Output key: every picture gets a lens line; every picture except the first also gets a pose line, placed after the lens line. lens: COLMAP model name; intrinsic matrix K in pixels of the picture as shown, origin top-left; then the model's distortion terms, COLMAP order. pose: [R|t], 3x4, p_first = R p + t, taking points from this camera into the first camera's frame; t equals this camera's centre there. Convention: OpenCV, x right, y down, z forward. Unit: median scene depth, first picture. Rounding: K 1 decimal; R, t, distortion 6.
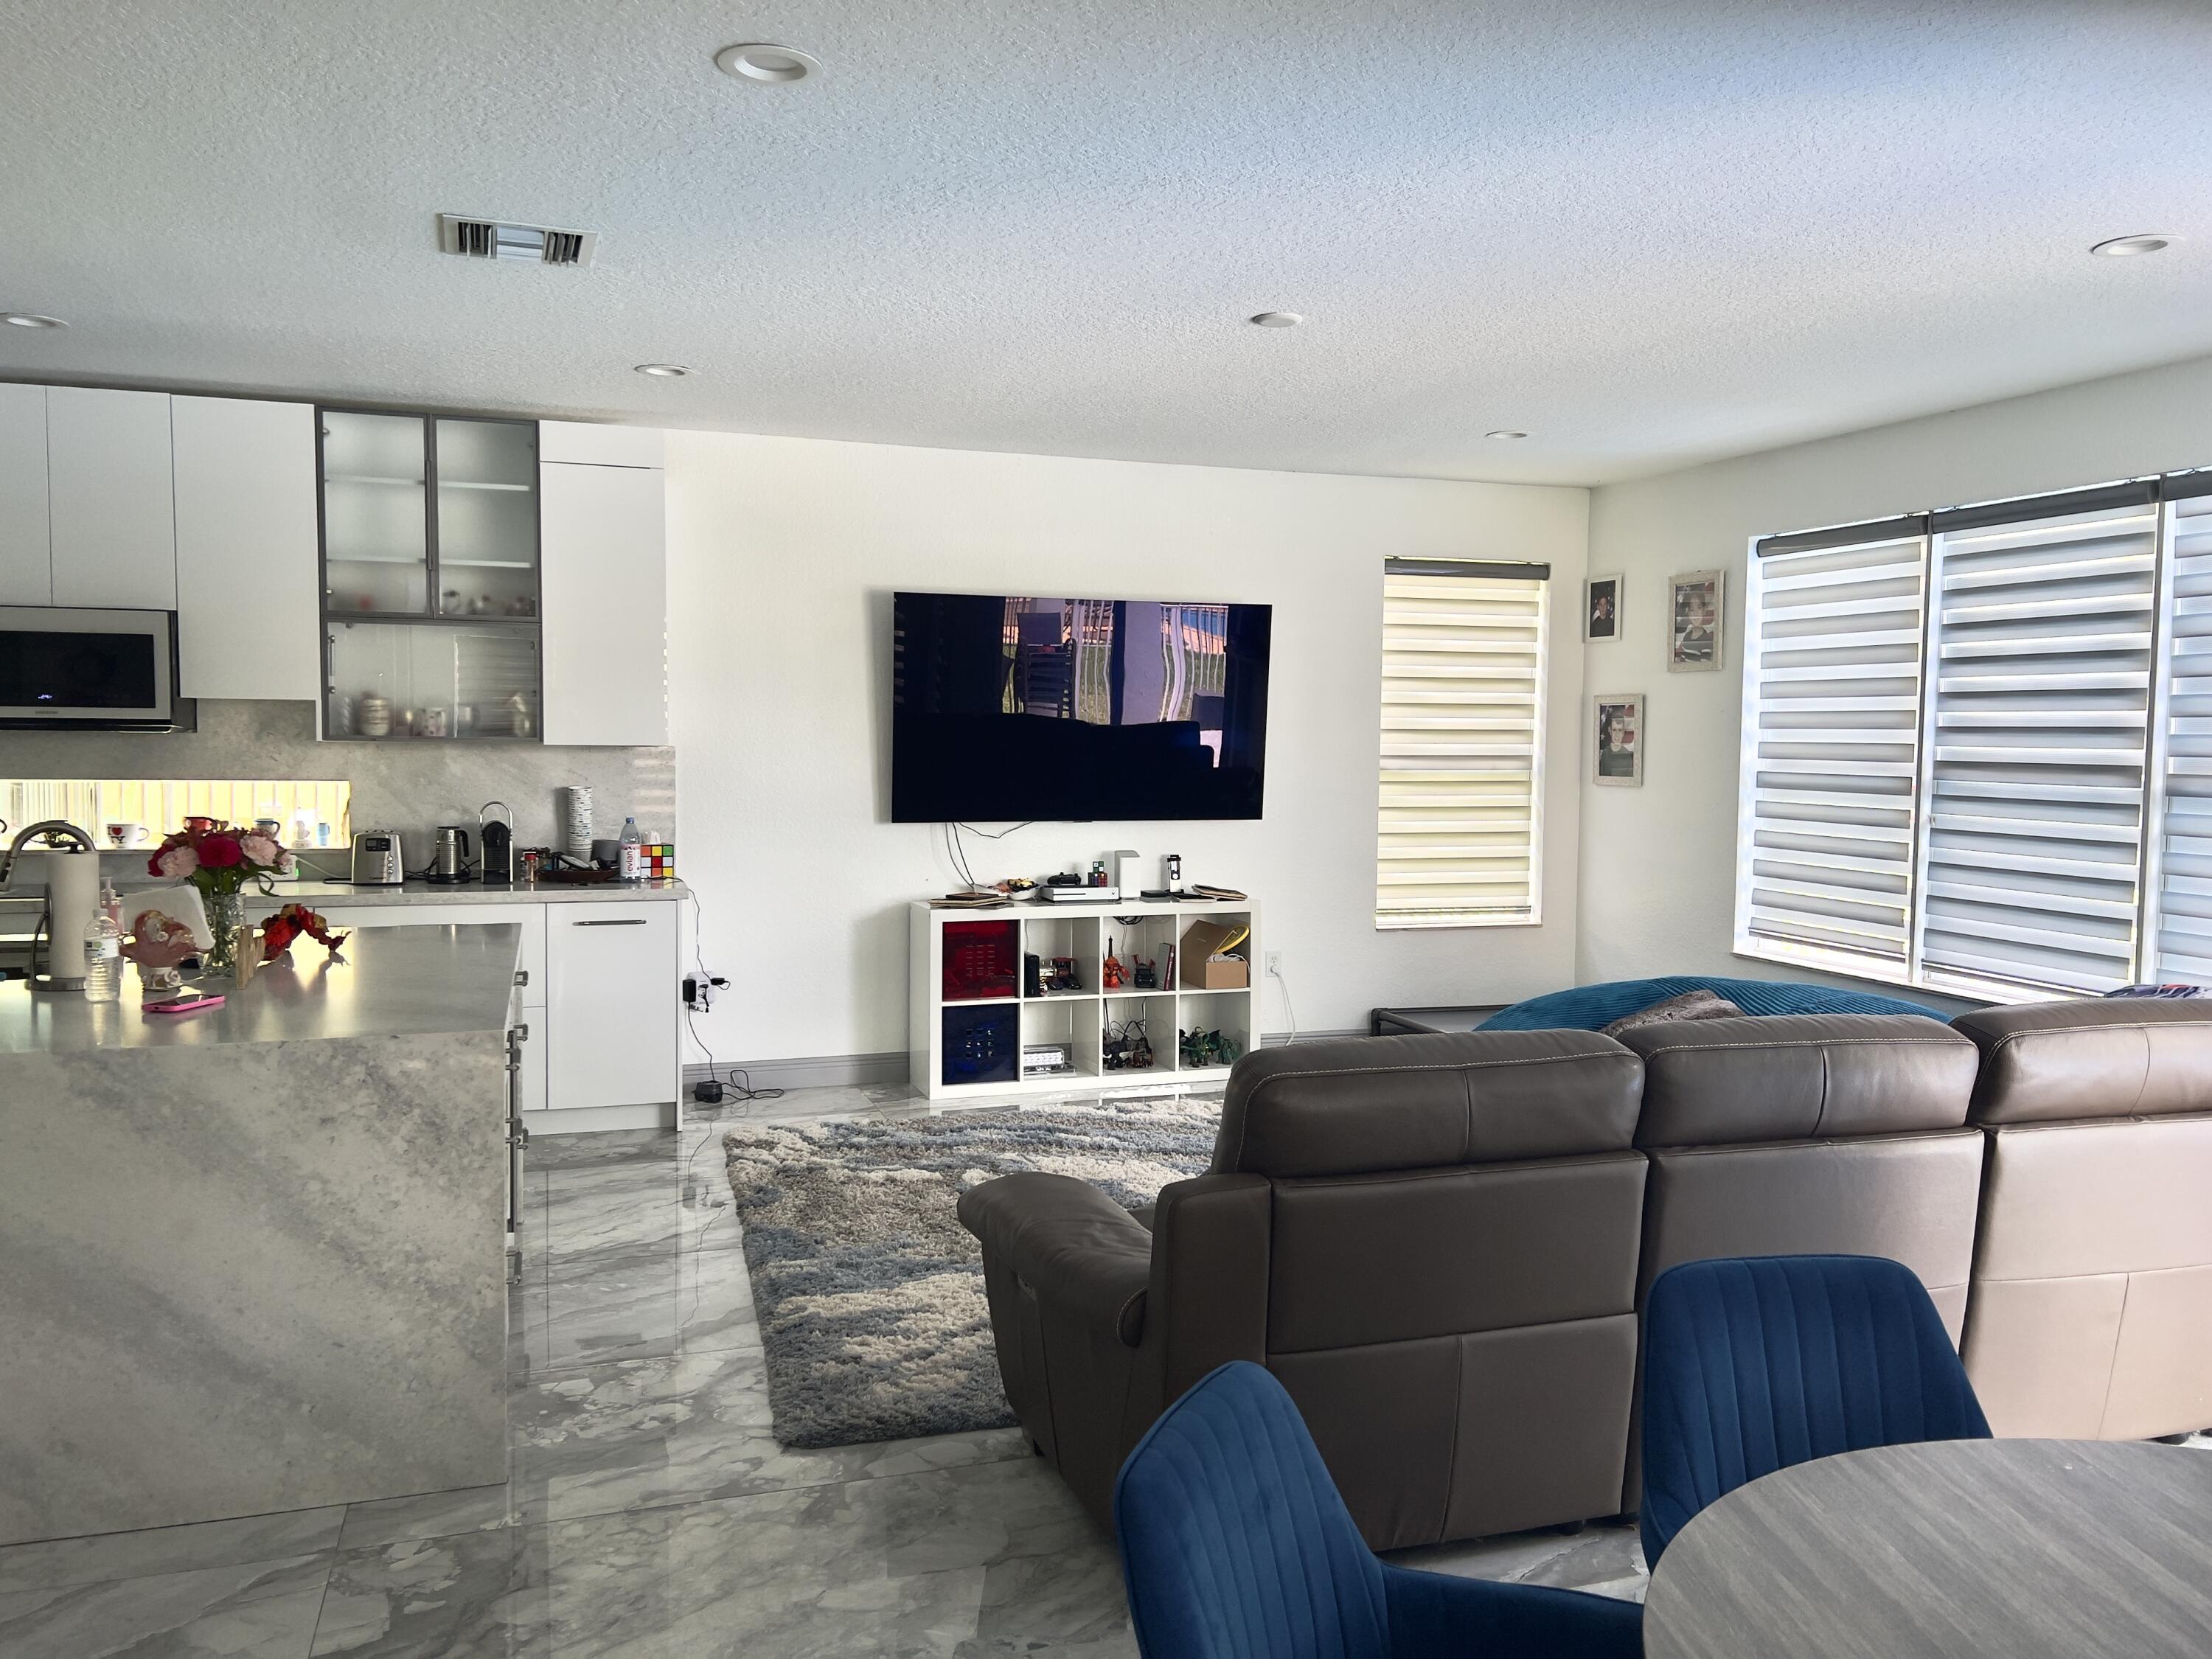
lens RADIAL K [[1678.7, 0, 1101.1], [0, 1678.7, 805.9], [0, 0, 1]] dist [0.029239, -0.001682]
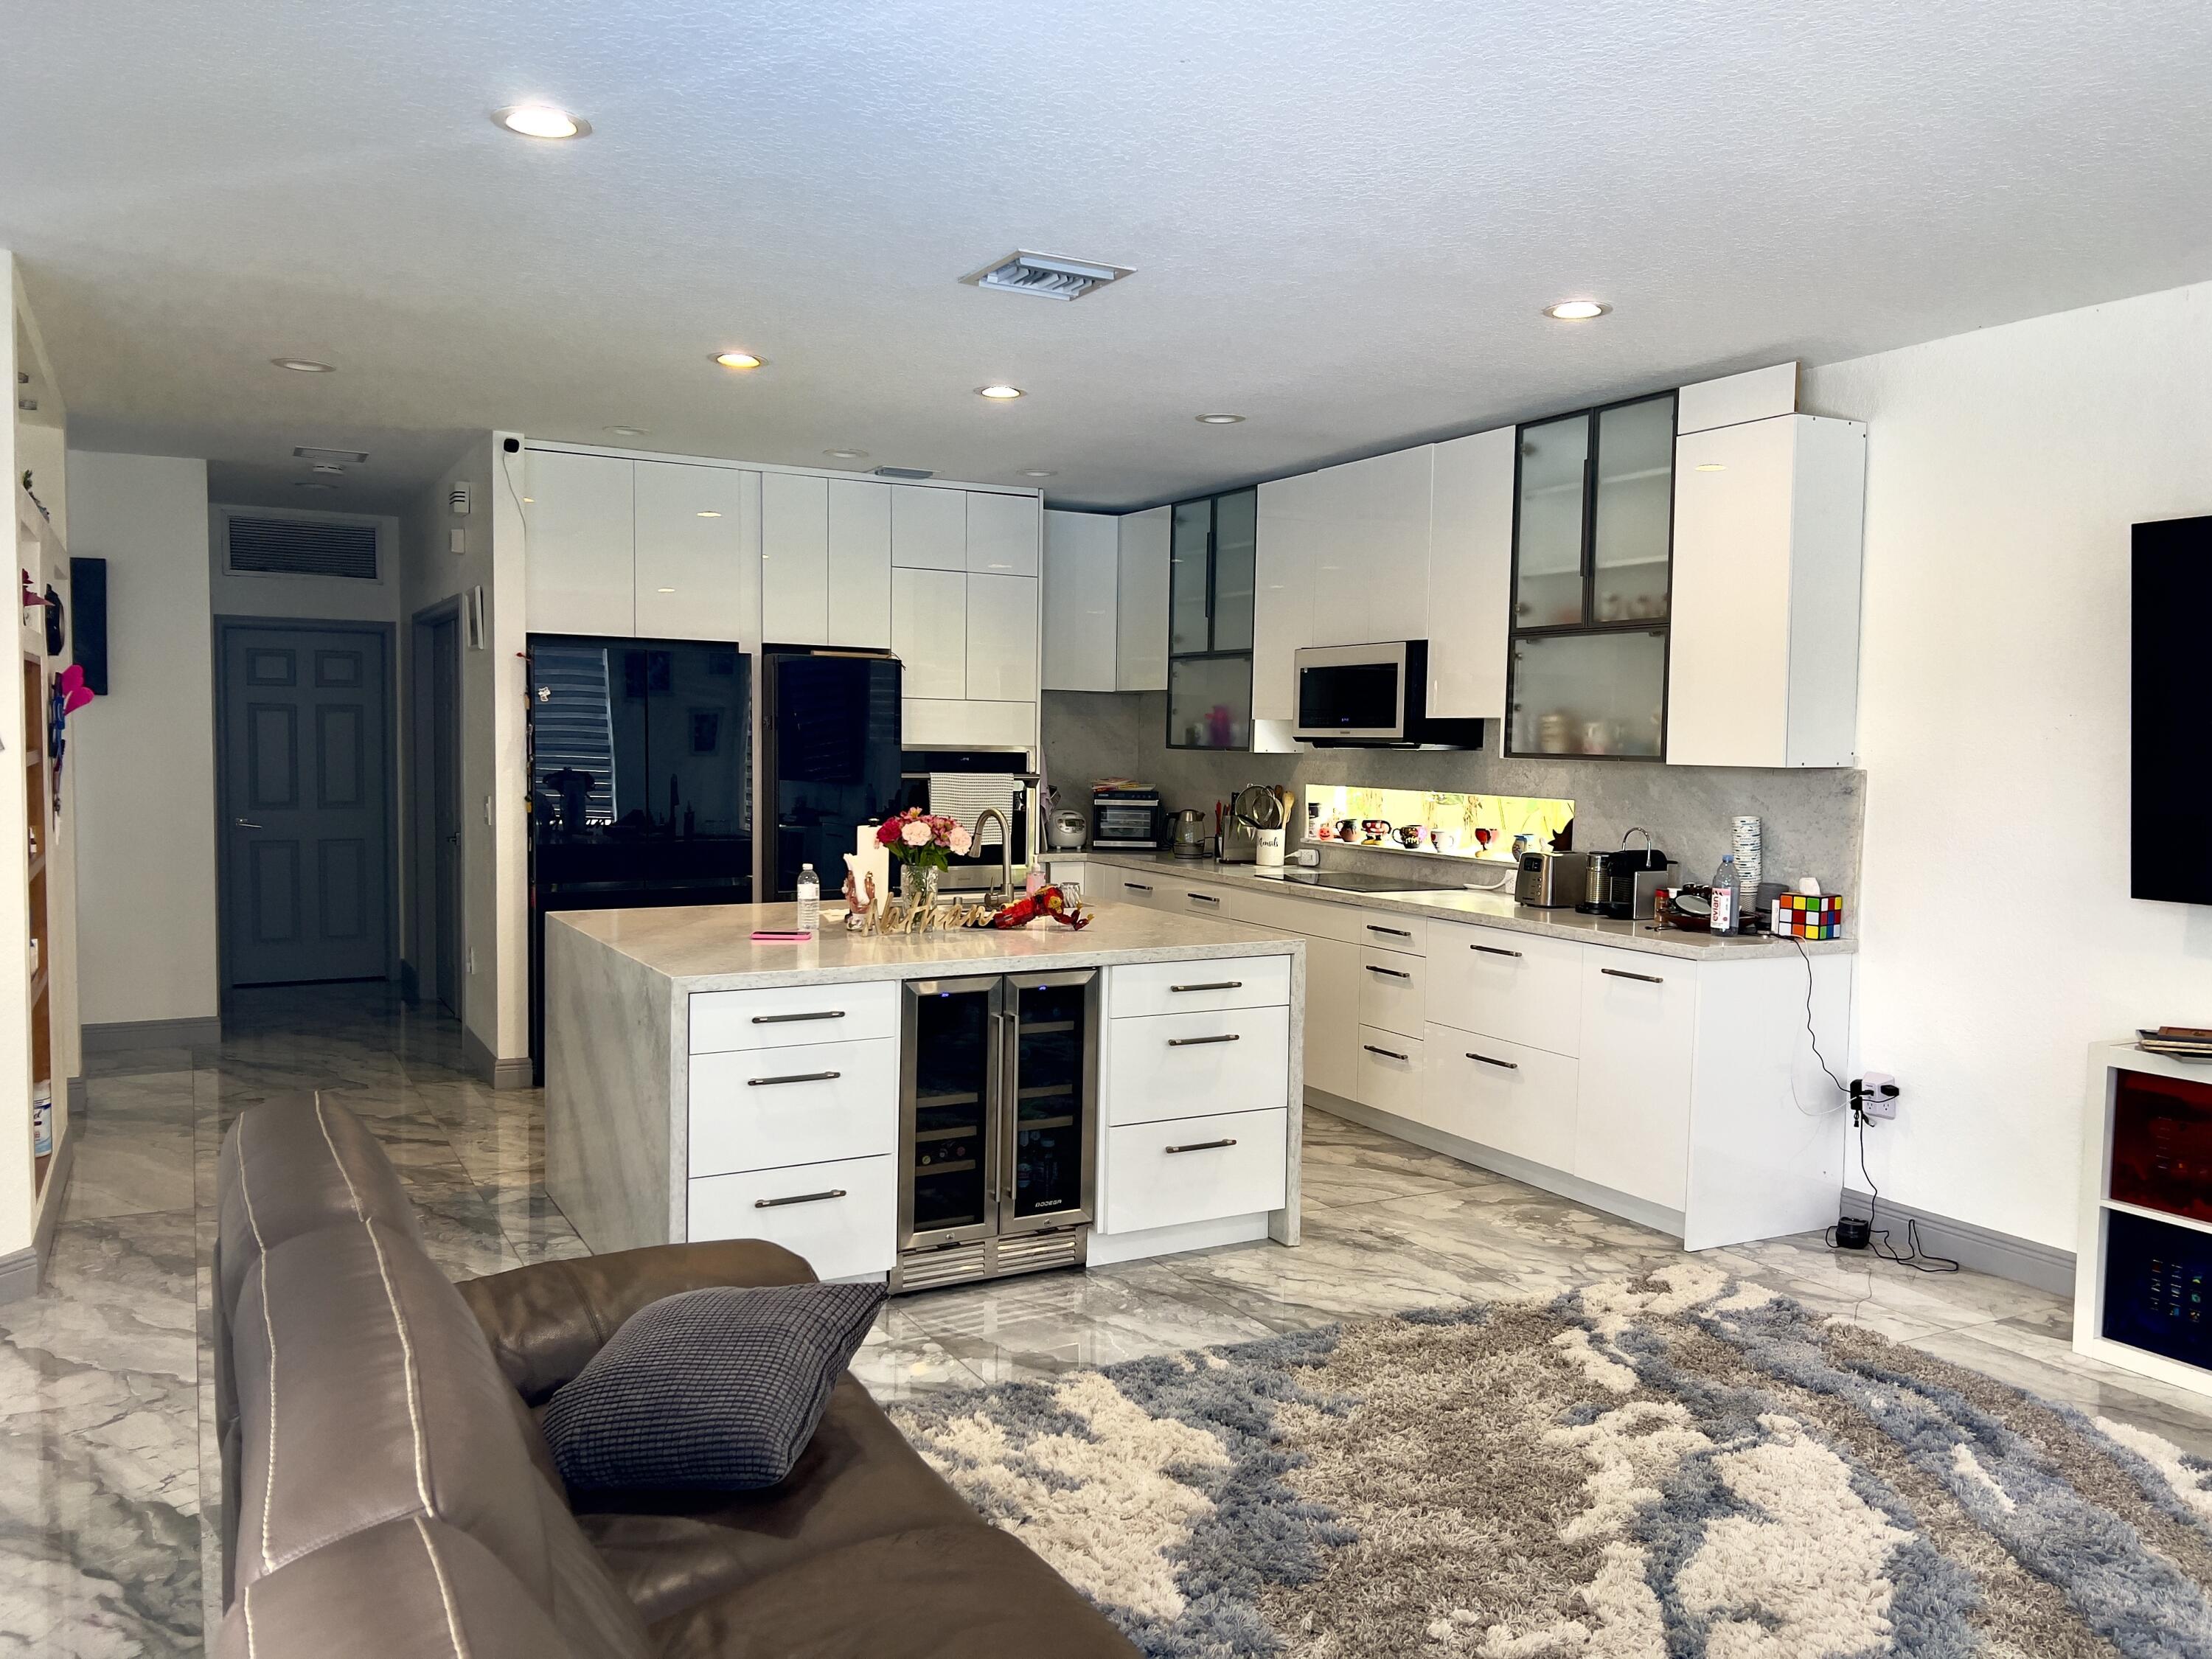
lens RADIAL K [[1653.6, 0, 1089.2], [0, 1653.6, 838.3], [0, 0, 1]] dist [0.030311, -0.004571]
pose [[0.177716, 0.057134, -0.982422, 0.455475], [-0.055119, 0.997324, 0.048030, -0.023534], [0.982537, 0.045614, 0.180389, 0.561880]]
